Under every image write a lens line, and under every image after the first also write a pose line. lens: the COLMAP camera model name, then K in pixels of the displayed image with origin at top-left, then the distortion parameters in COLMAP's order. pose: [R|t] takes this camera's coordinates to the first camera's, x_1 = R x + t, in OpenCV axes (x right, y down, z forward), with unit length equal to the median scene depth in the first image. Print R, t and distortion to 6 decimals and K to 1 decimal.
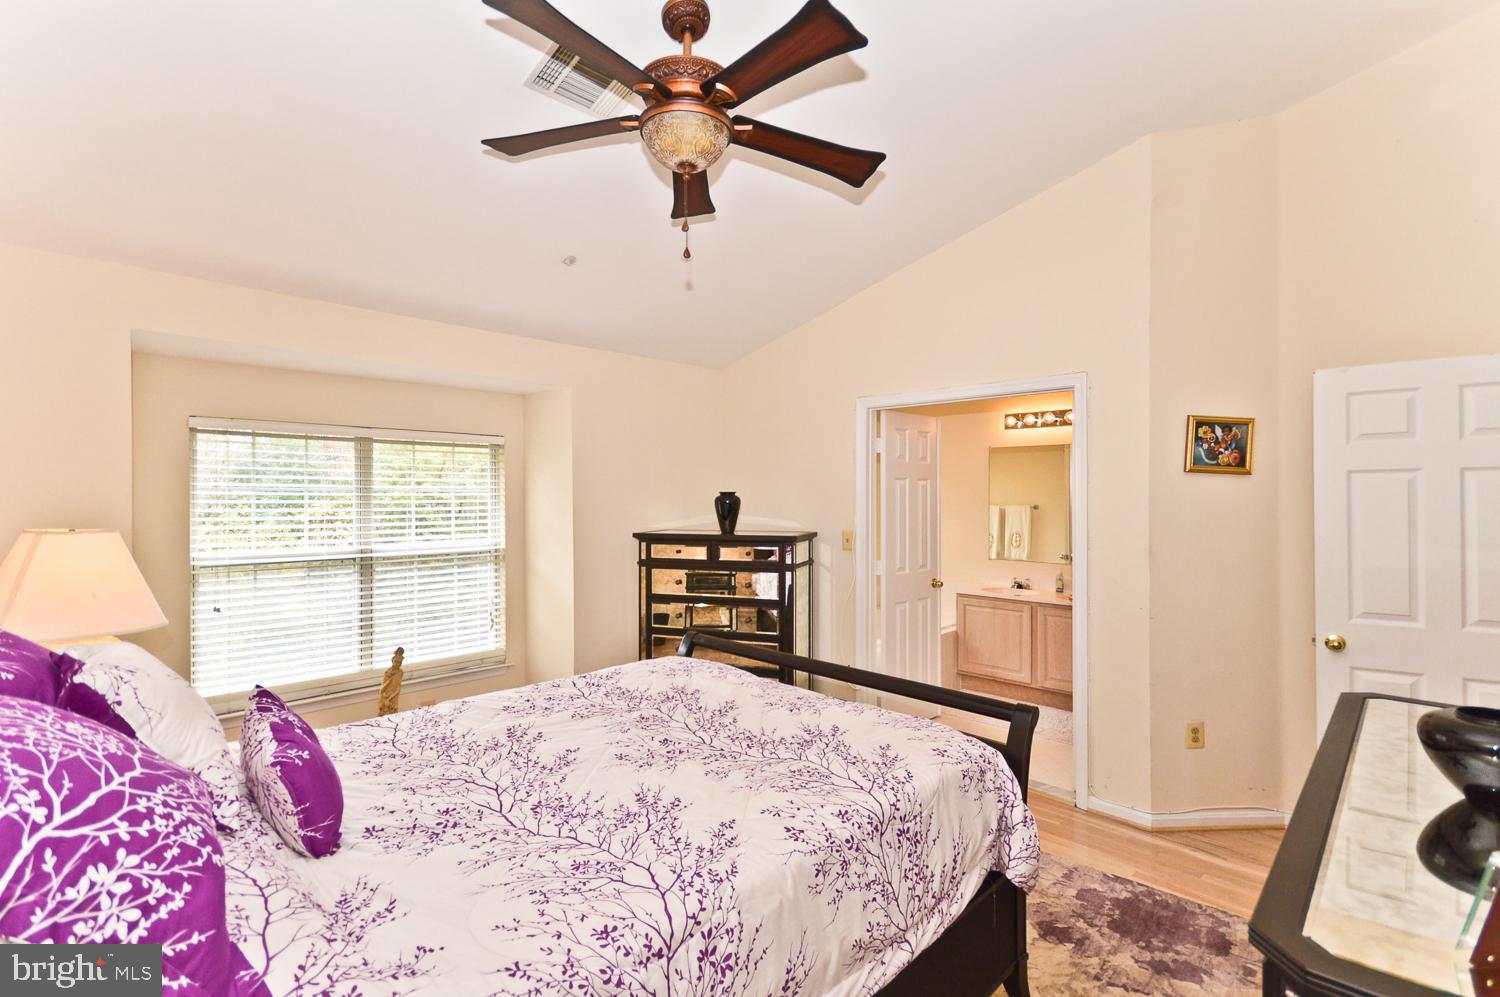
lens RADIAL K [[688.1, 0, 752.1], [0, 688.1, 496.7], [0, 0, 1]] dist [0.014582, -0.002198]
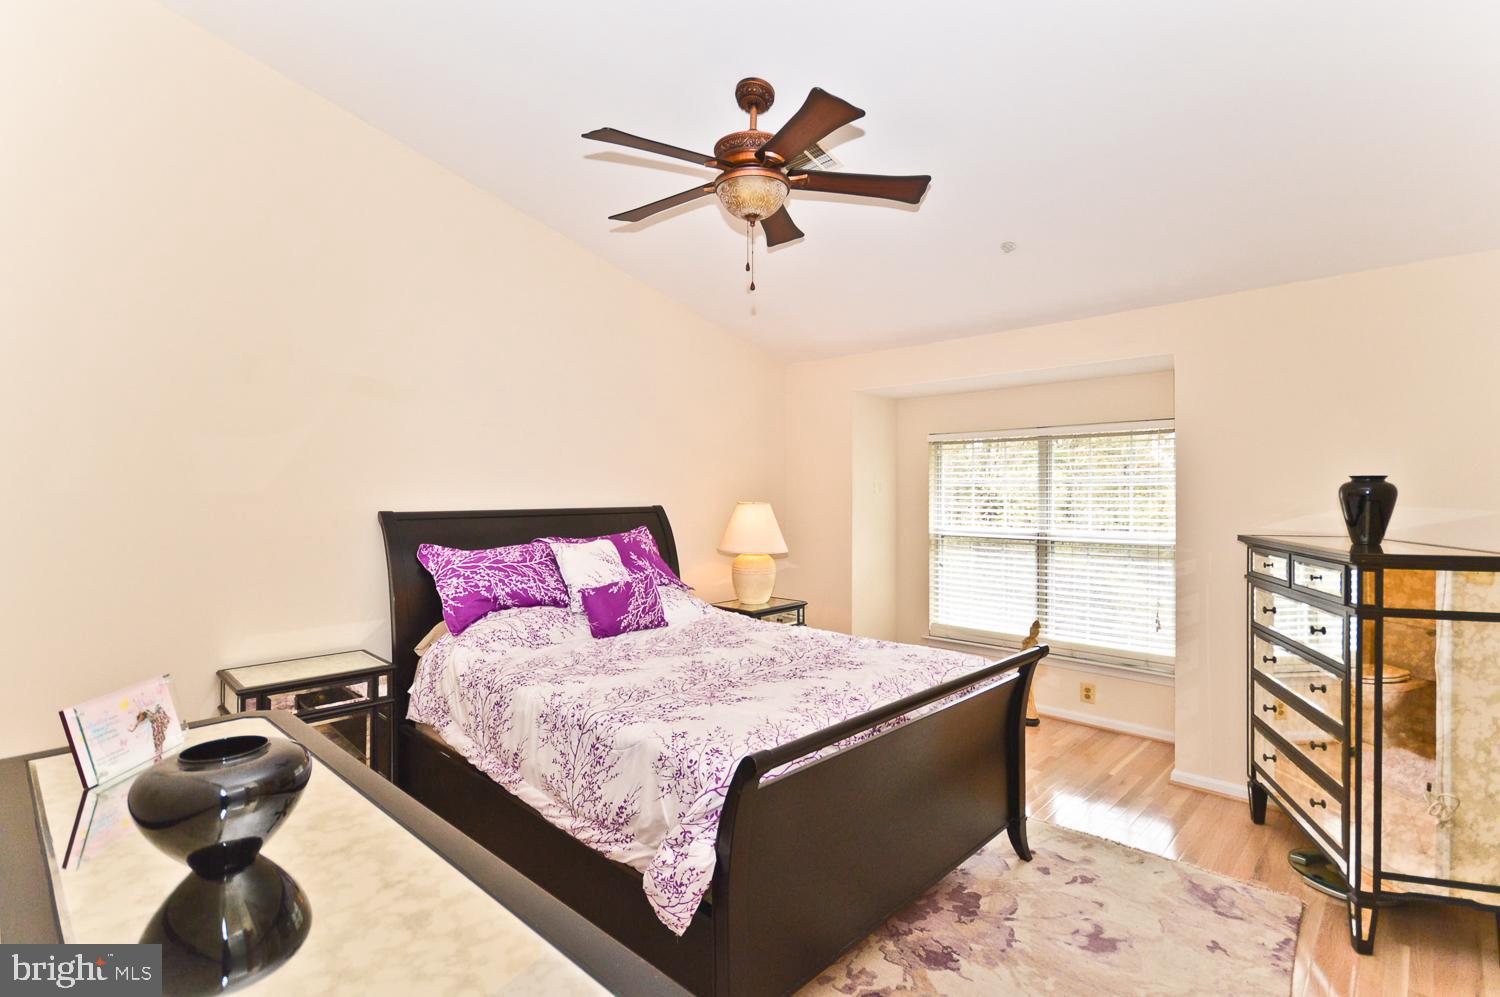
lens RADIAL K [[688.1, 0, 752.7], [0, 688.1, 494.4], [0, 0, 1]] dist [0.014582, -0.002198]
pose [[0.035640, 0.004195, -0.999356, 0.573634], [-0.000386, 0.999991, 0.004184, 0.007163], [0.999365, 0.000237, 0.035641, 0.480589]]
